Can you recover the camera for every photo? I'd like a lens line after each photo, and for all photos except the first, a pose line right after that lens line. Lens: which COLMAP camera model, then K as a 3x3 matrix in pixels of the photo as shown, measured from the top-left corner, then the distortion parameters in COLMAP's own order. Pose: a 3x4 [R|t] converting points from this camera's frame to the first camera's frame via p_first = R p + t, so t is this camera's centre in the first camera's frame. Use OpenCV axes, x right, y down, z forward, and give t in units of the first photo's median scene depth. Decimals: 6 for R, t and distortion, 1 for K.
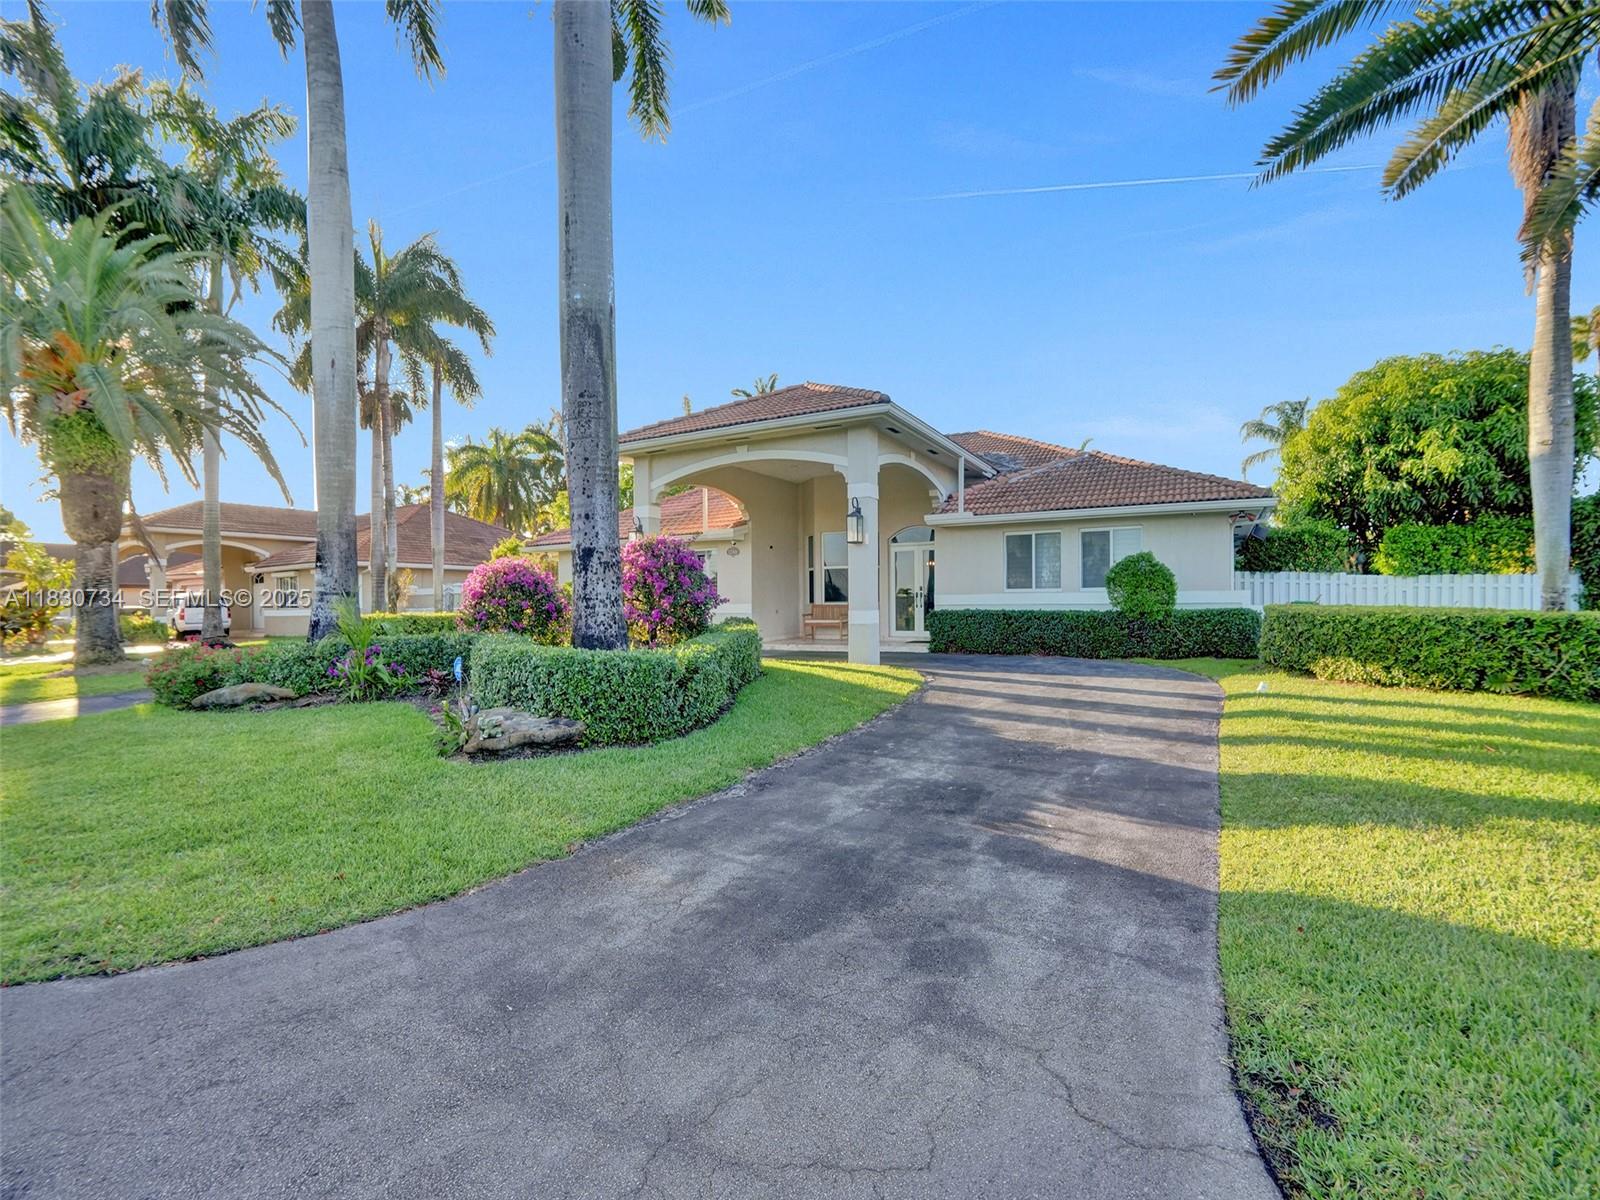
lens RADIAL K [[742.1, 0, 788.8], [0, 742.1, 604.3], [0, 0, 1]] dist [-0.072556, 0.031263]
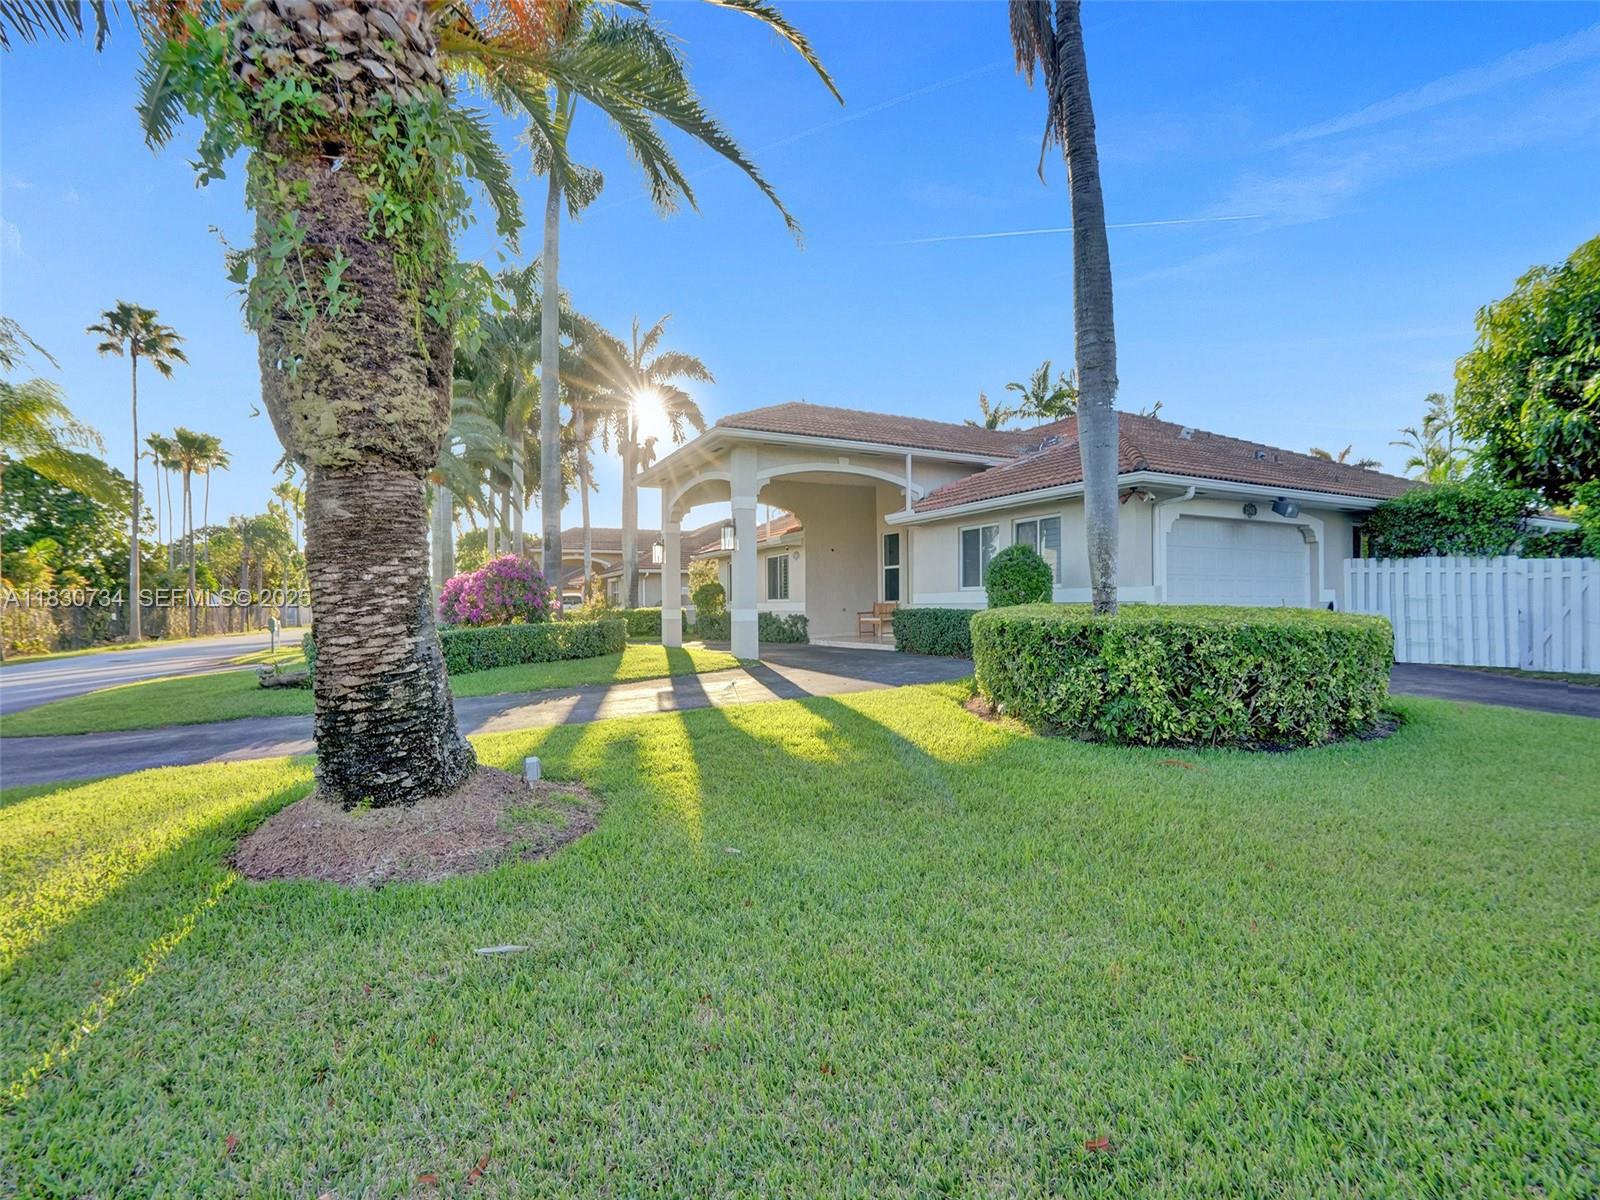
lens RADIAL K [[742.1, 0, 788.8], [0, 742.1, 604.3], [0, 0, 1]] dist [-0.072556, 0.031263]
pose [[0.826091, 0.001079, -0.563535, 0.624220], [0.002594, 0.999980, 0.005718, -0.004361], [0.563530, -0.006185, 0.826072, 0.078763]]
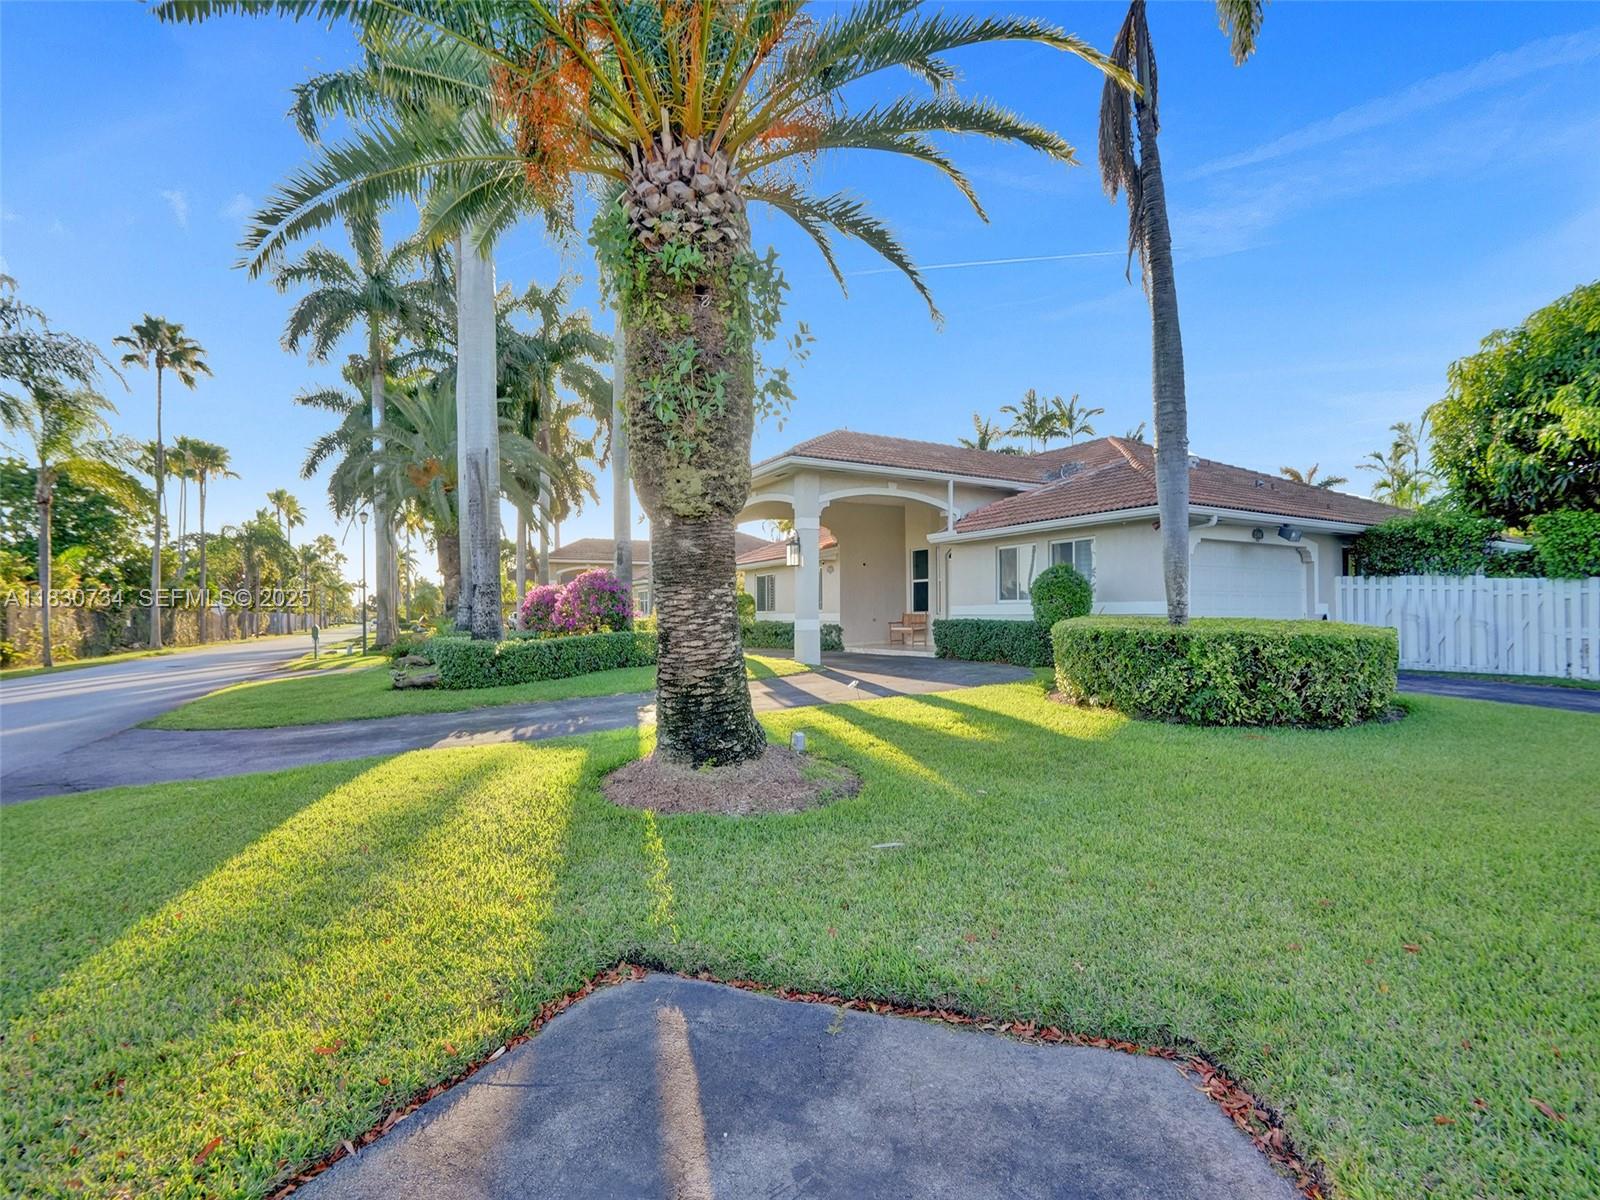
lens RADIAL K [[742.1, 0, 788.8], [0, 742.1, 604.3], [0, 0, 1]] dist [-0.072556, 0.031263]
pose [[0.844336, -0.002248, -0.535810, 0.585046], [-0.001814, 0.999973, -0.007054, -0.006682], [0.535812, 0.006928, 0.844309, -0.057212]]
